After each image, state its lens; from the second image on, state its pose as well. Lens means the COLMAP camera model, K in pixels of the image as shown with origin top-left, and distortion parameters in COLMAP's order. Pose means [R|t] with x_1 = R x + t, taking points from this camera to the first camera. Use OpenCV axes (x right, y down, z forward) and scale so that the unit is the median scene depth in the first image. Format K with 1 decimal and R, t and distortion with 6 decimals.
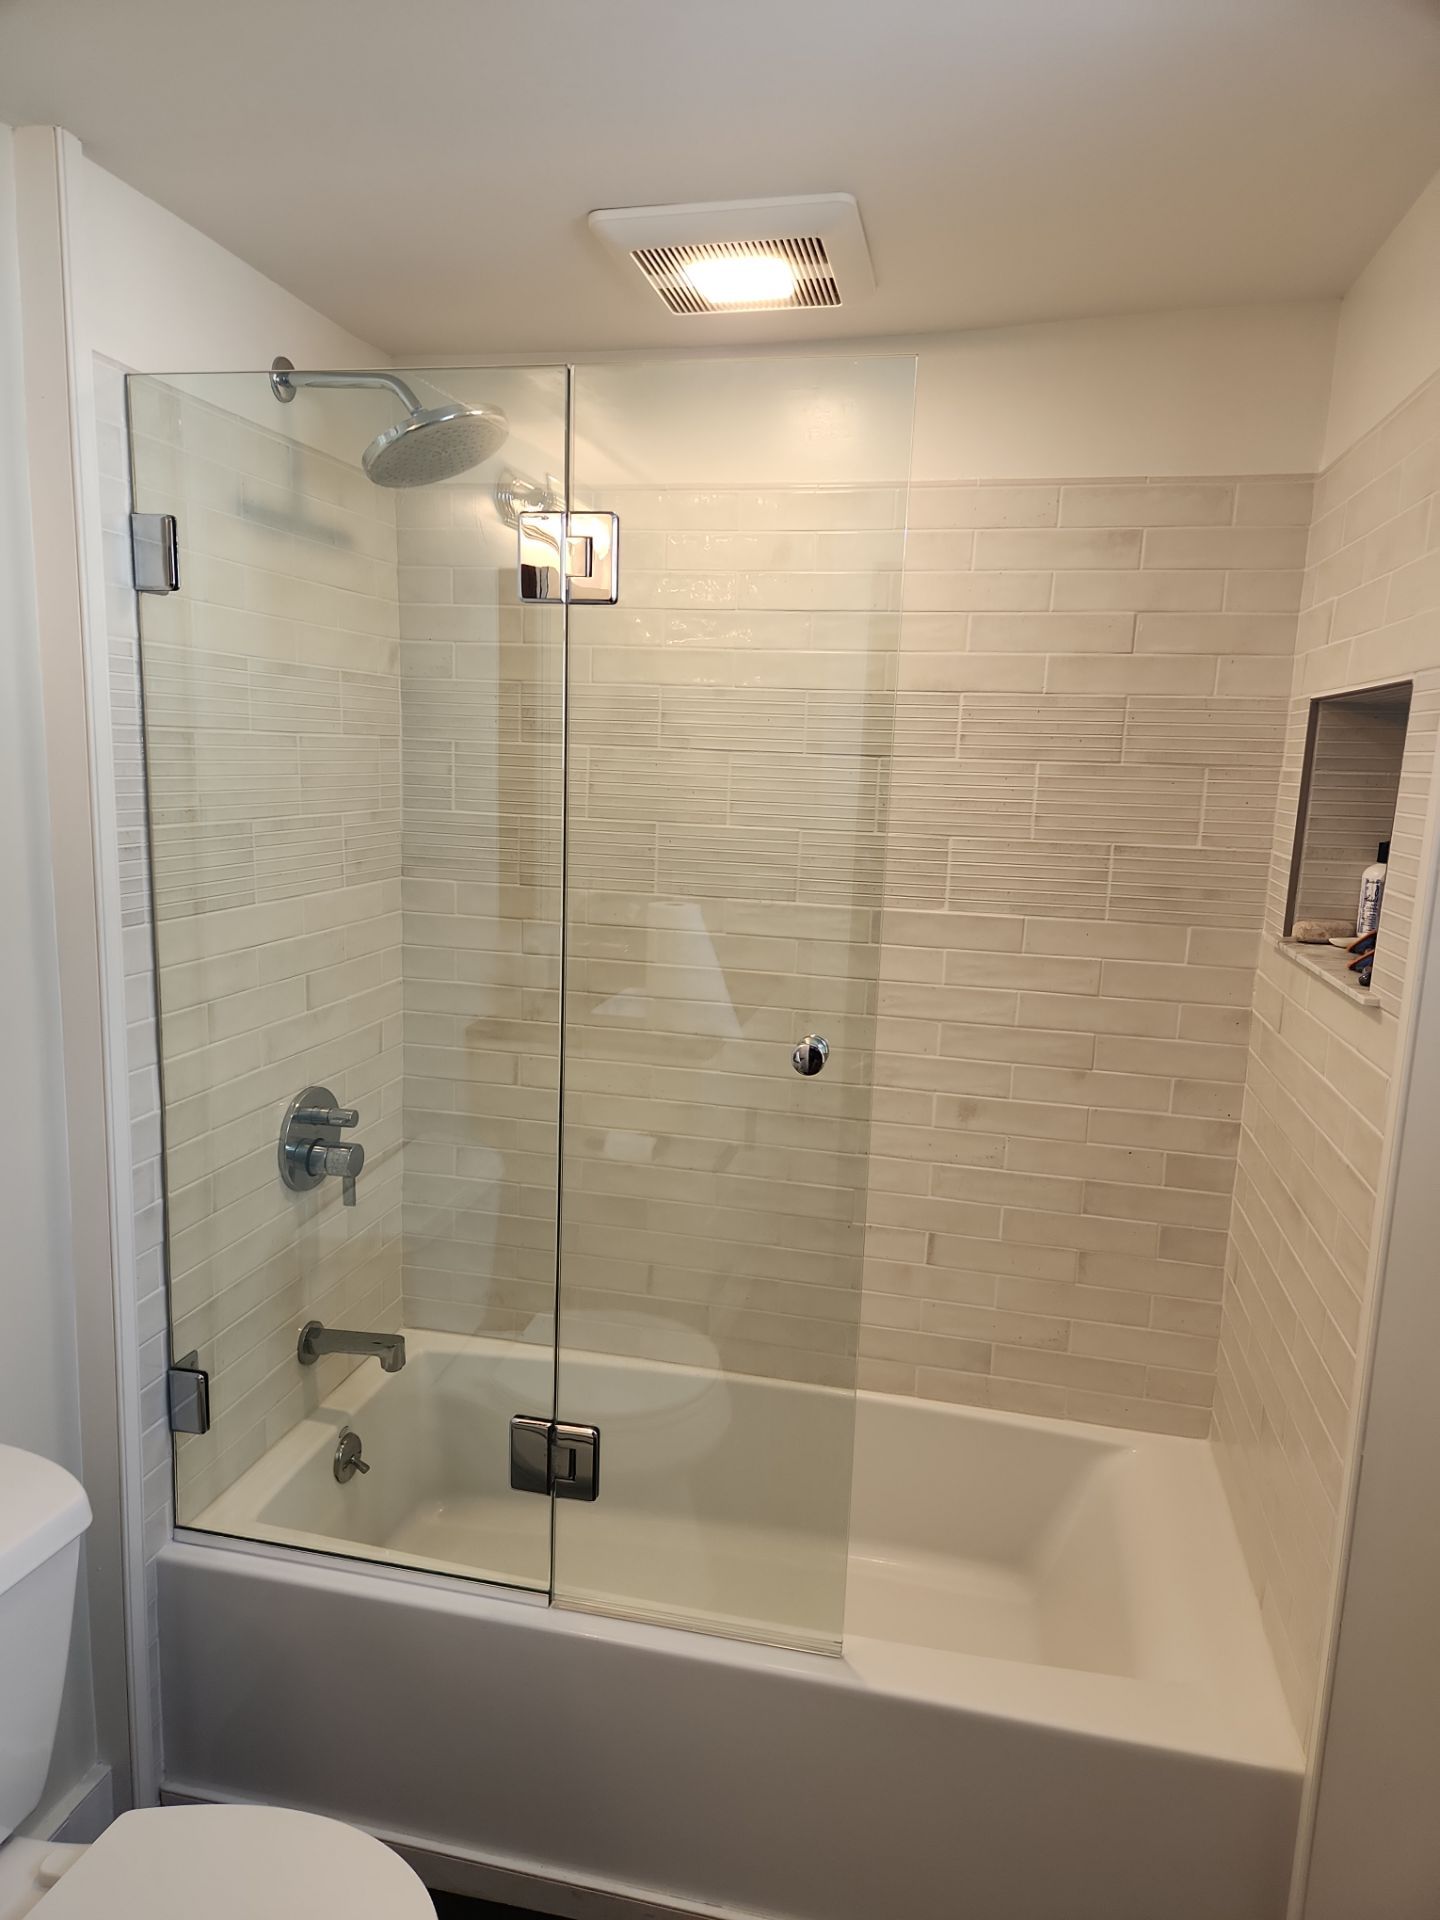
lens RADIAL K [[1273.9, 0, 715.7], [0, 1273.9, 969.0], [0, 0, 1]] dist [0.061741, -0.035700]
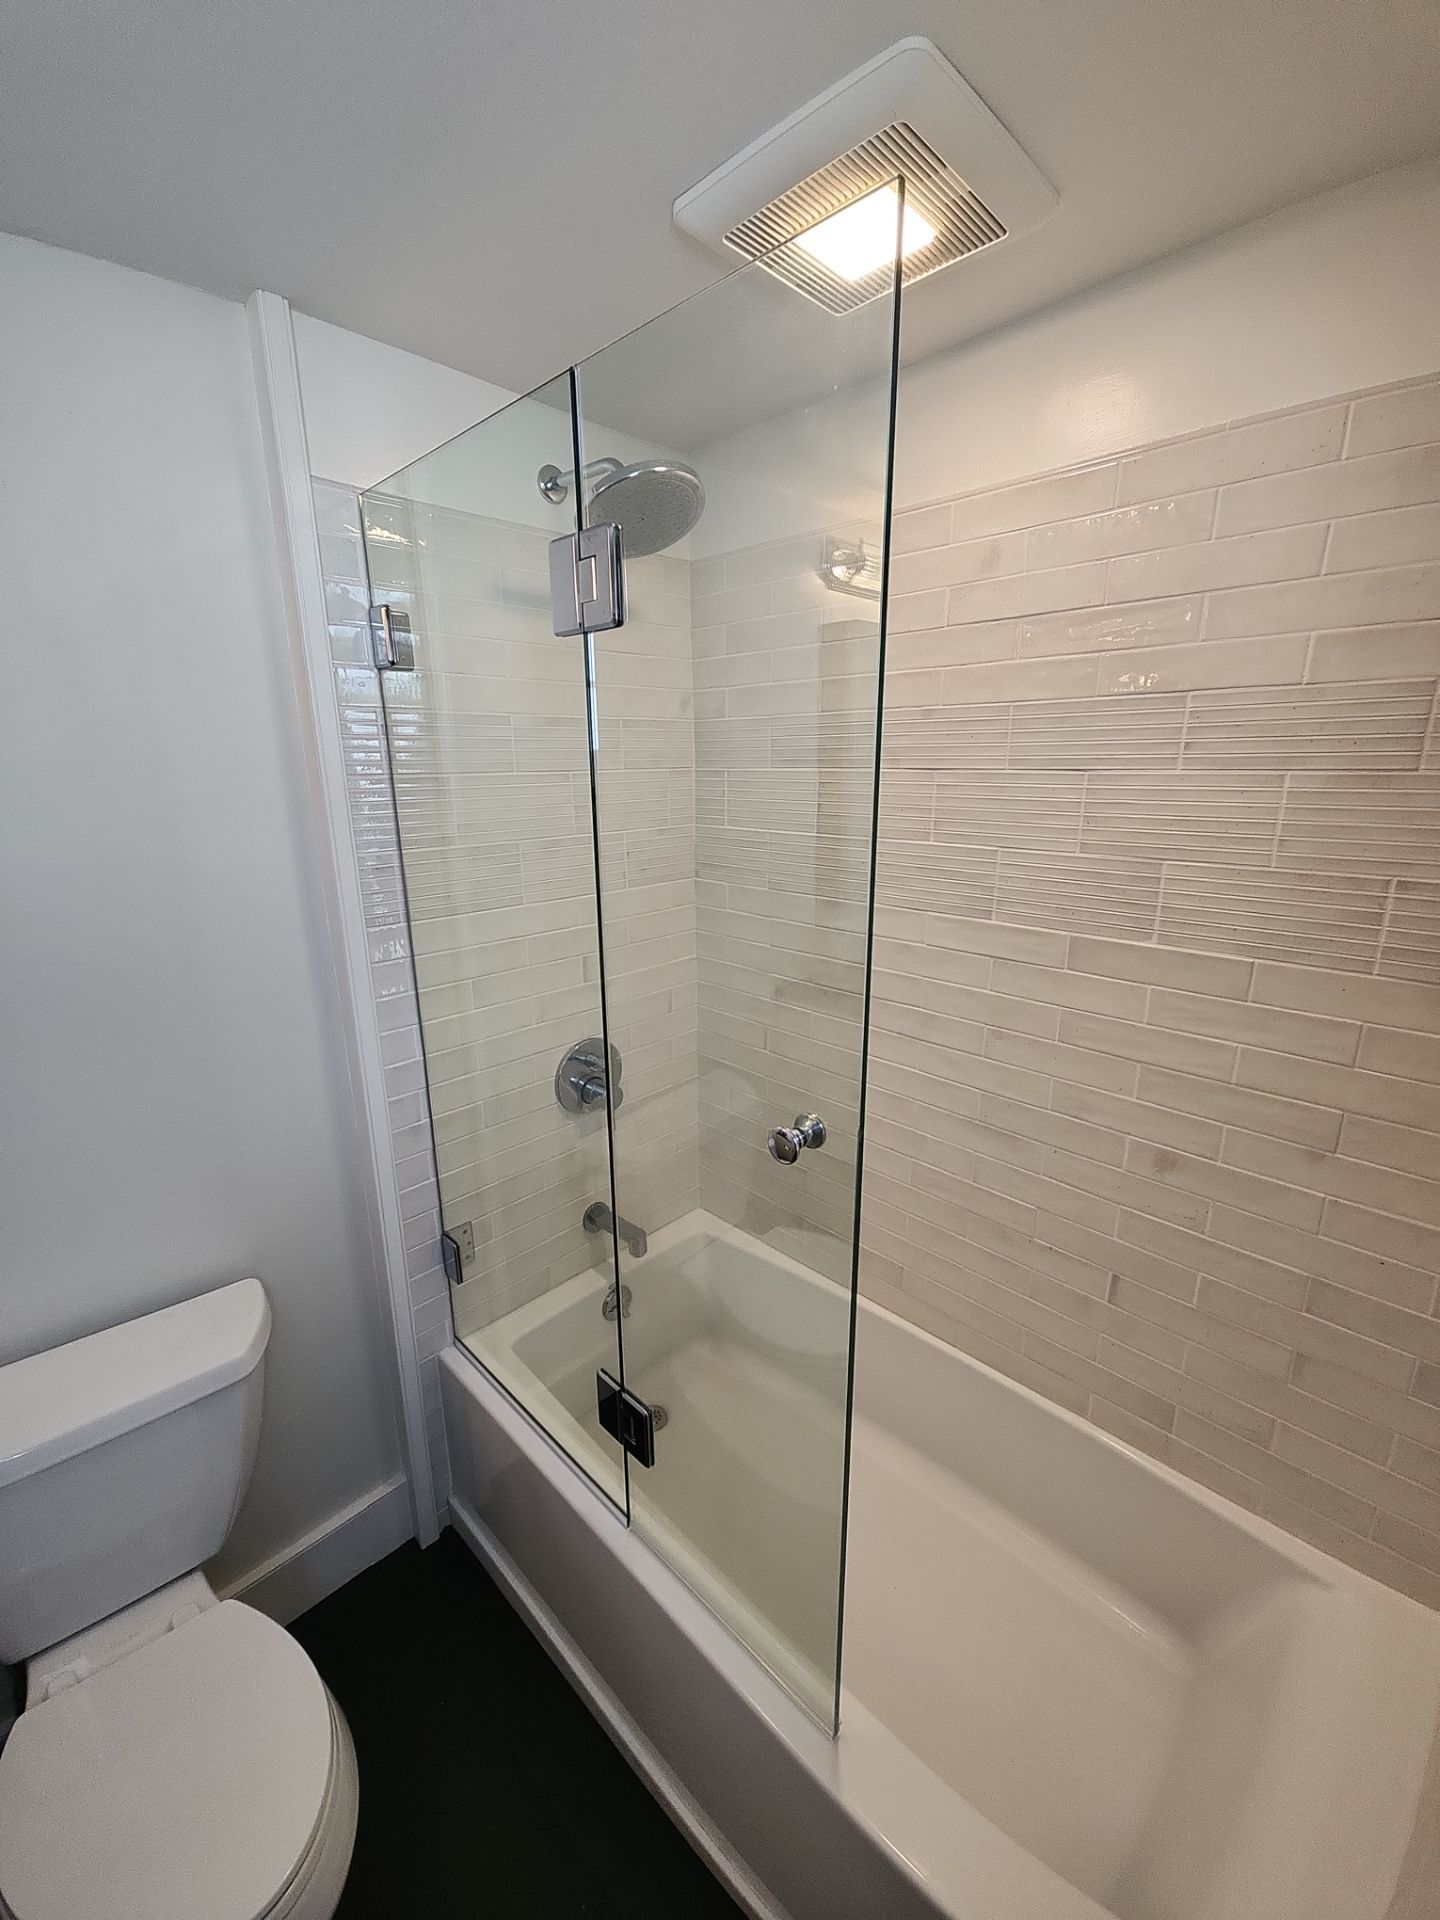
lens RADIAL K [[771.2, 0, 715.2], [0, 771.2, 960.0], [0, 0, 1]] dist [-0.000750, -0.001675]
pose [[0.847248, 0.091549, -0.523249, 0.211743], [-0.051187, 0.994523, 0.091122, -0.070325], [0.528725, -0.050420, 0.847294, 0.395643]]
